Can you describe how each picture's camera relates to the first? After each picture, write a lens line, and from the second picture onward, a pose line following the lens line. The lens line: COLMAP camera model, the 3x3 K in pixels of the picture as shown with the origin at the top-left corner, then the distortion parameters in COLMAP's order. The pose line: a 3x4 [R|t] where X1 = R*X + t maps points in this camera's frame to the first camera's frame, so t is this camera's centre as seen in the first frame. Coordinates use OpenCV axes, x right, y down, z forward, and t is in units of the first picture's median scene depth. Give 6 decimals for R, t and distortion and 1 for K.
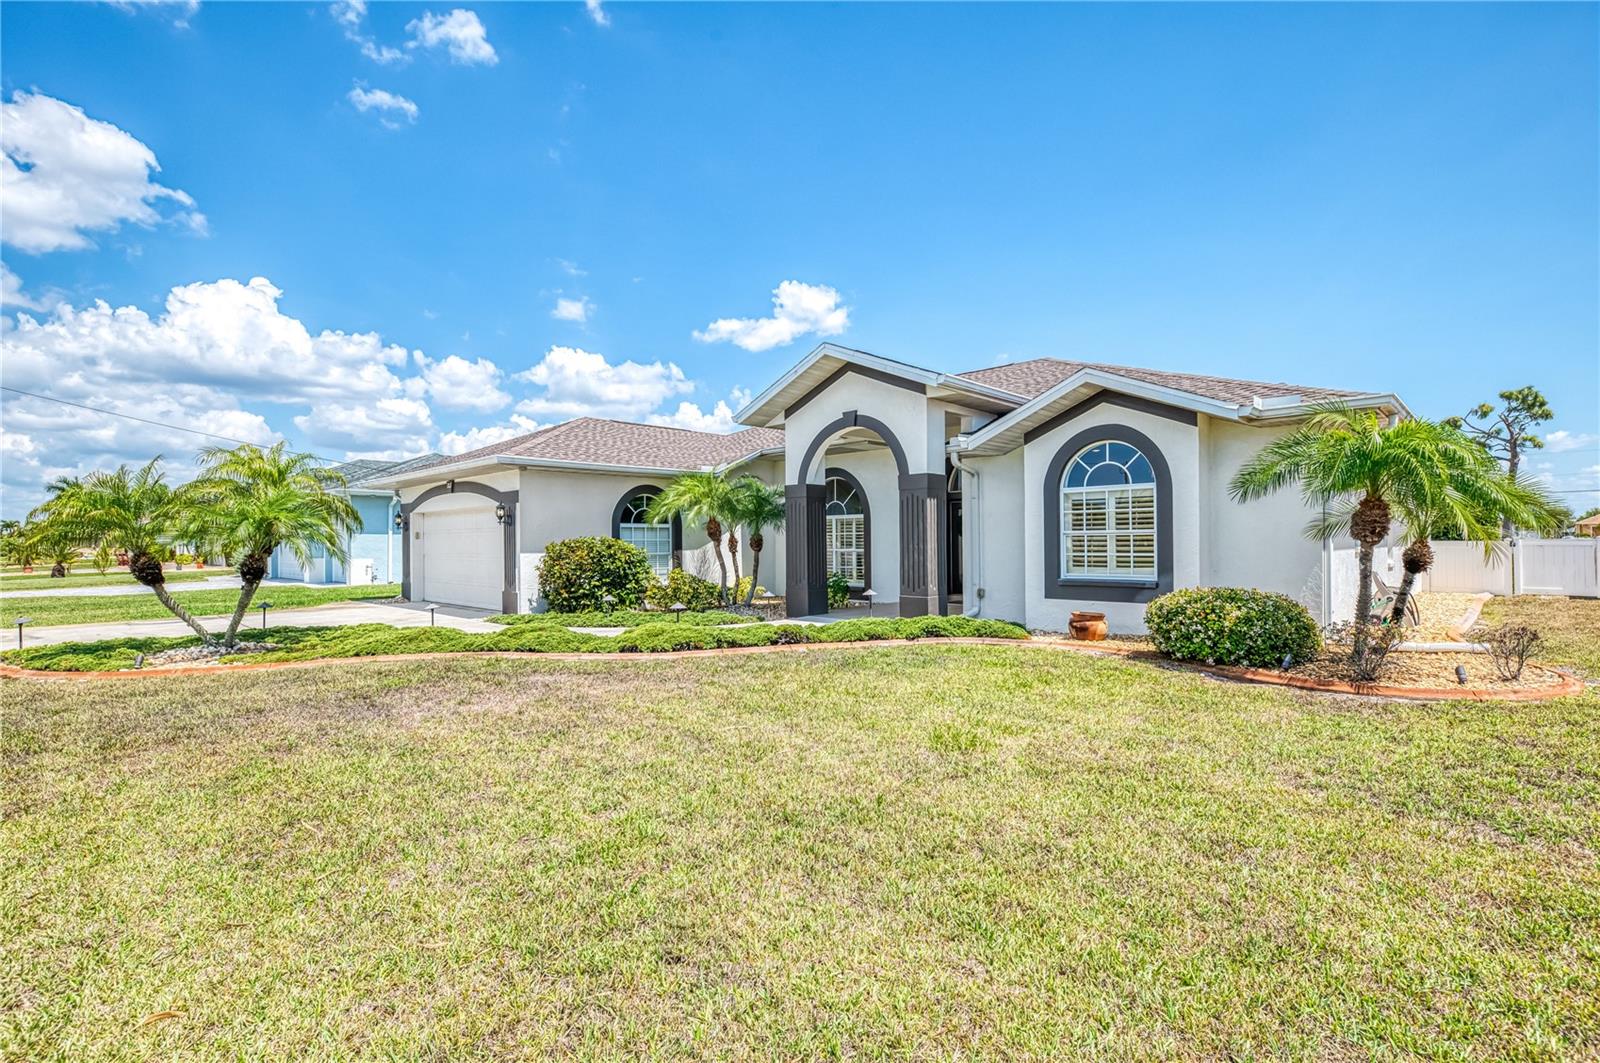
lens RADIAL K [[787.2, 0, 800.0], [0, 787.2, 531.5], [0, 0, 1]] dist [-0.000360, -0.000016]
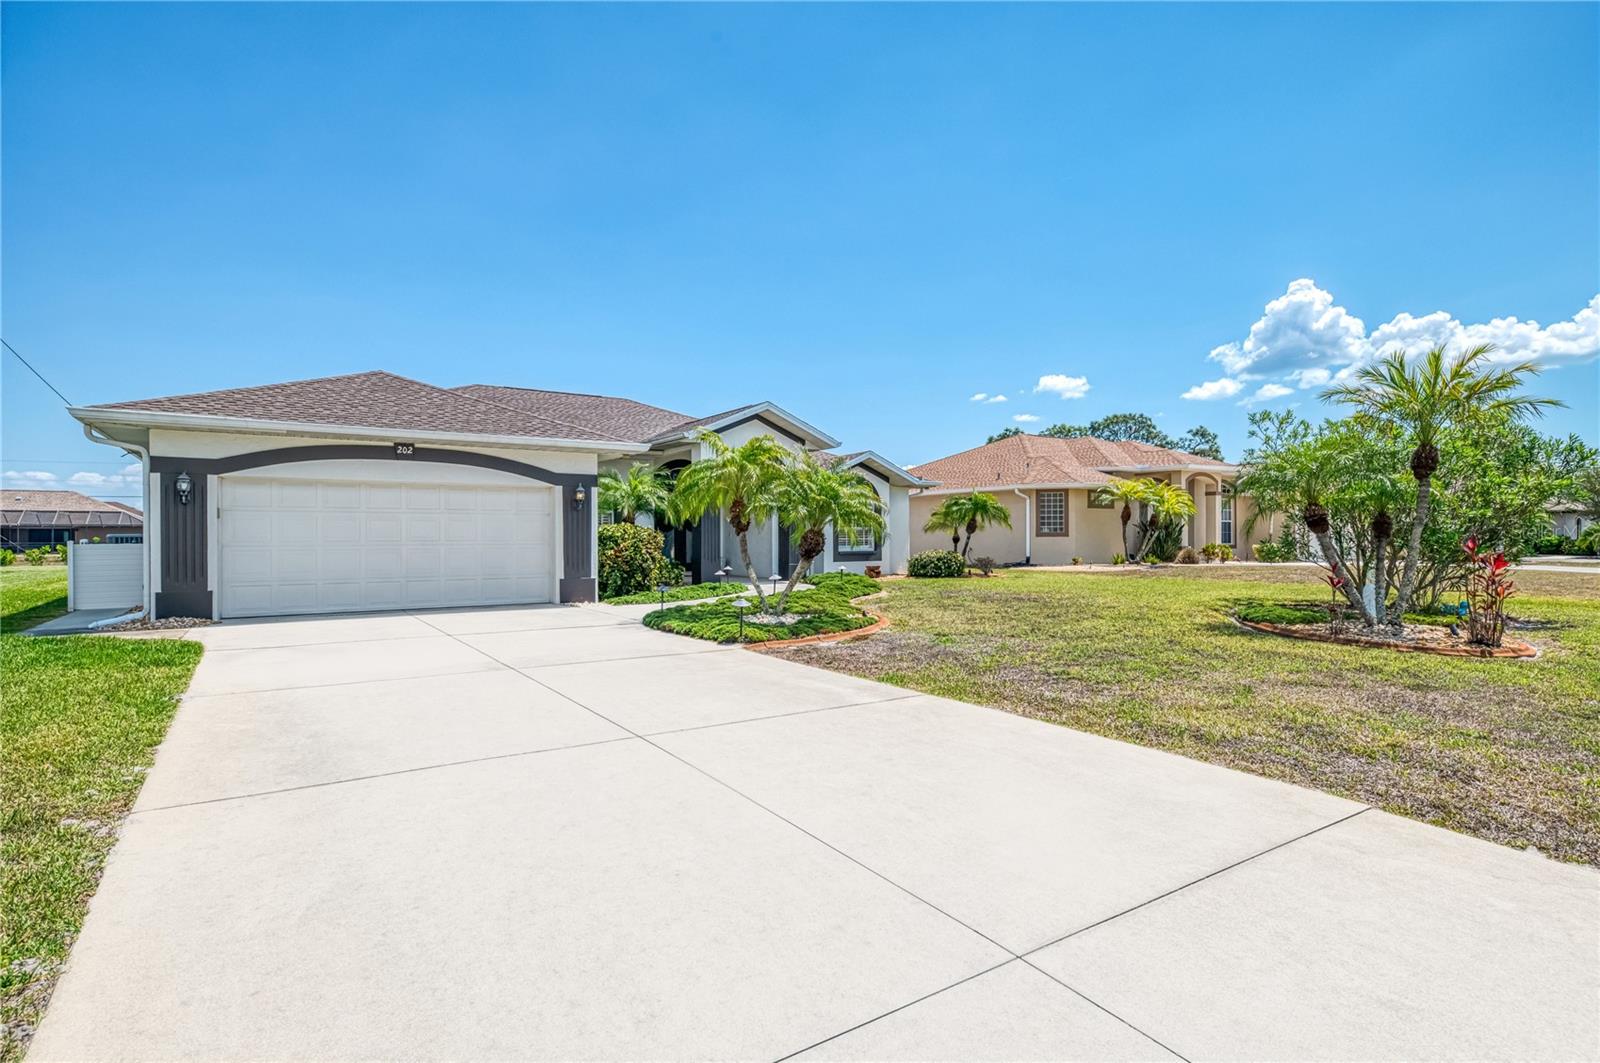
lens RADIAL K [[842.4, 0, 800.0], [0, 842.4, 531.5], [0, 0, 1]] dist [0.000015, -0.000004]
pose [[0.179804, 0.014859, 0.983590, -1.739532], [-0.011830, 0.999846, -0.012942, 0.036991], [-0.983631, -0.009308, 0.179952, 0.693056]]
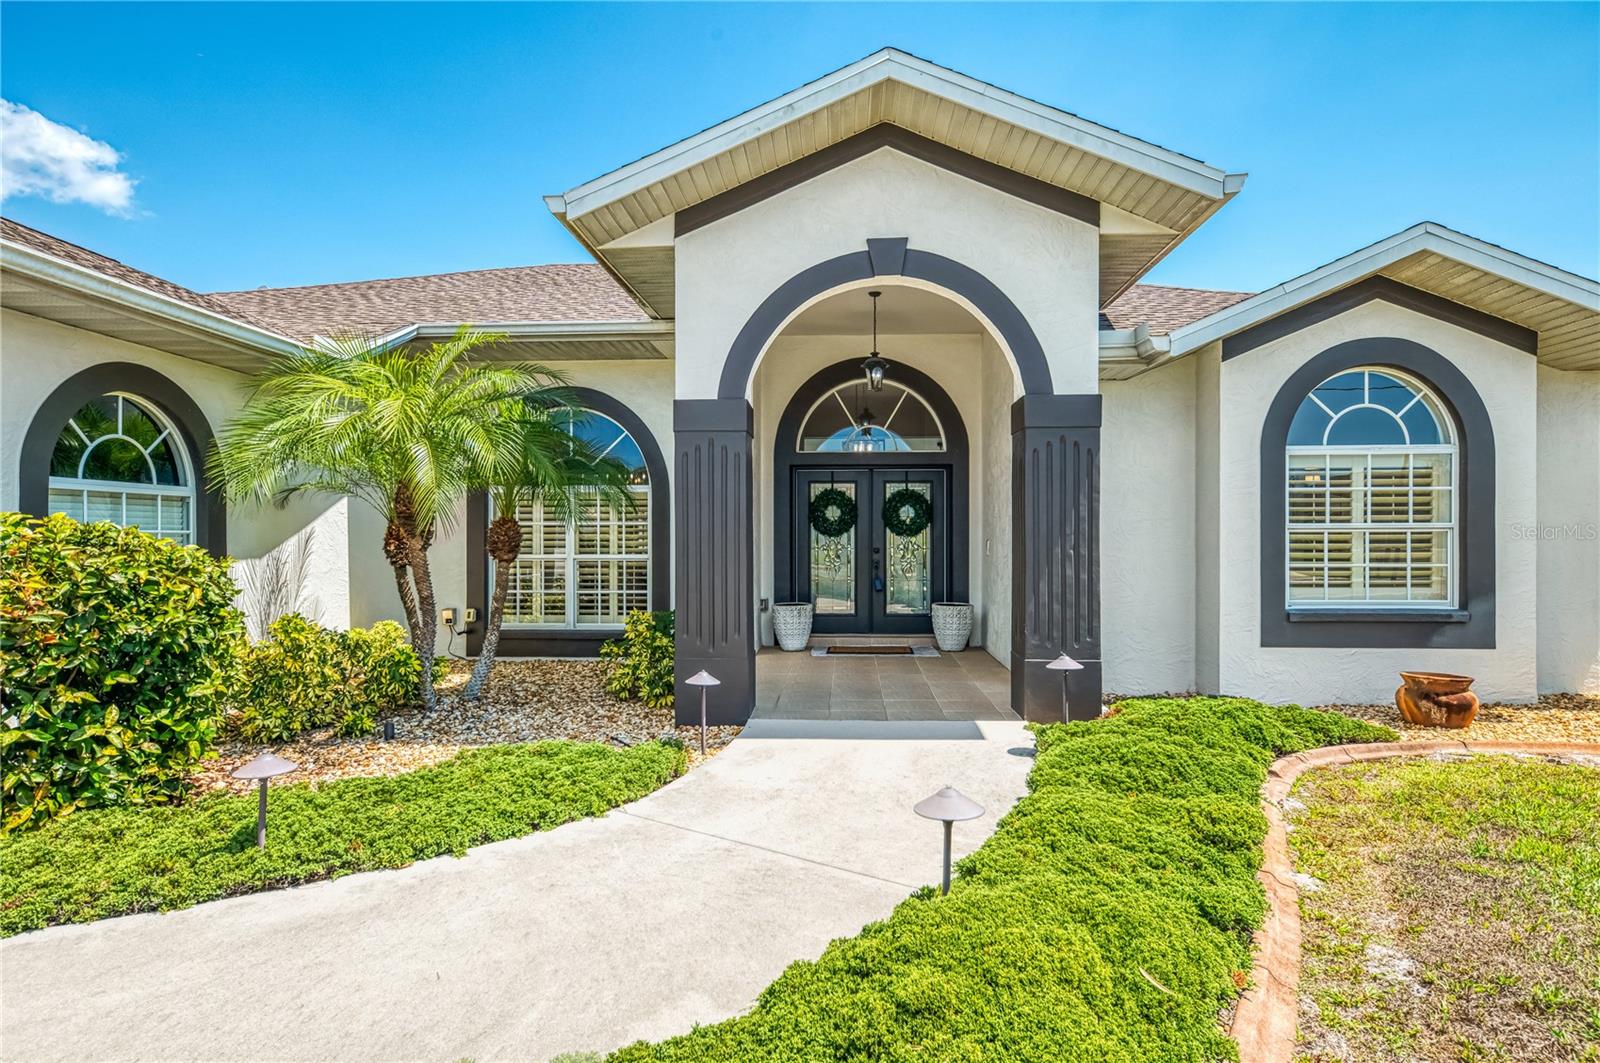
lens RADIAL K [[909.3, 0, 800.0], [0, 909.3, 531.5], [0, 0, 1]] dist [0.006233, 0.001750]
pose [[0.741305, 0.010035, 0.671093, -0.339730], [-0.013514, 0.999909, -0.000024, 0.009451], [-0.671032, -0.009051, 0.741373, 0.734355]]
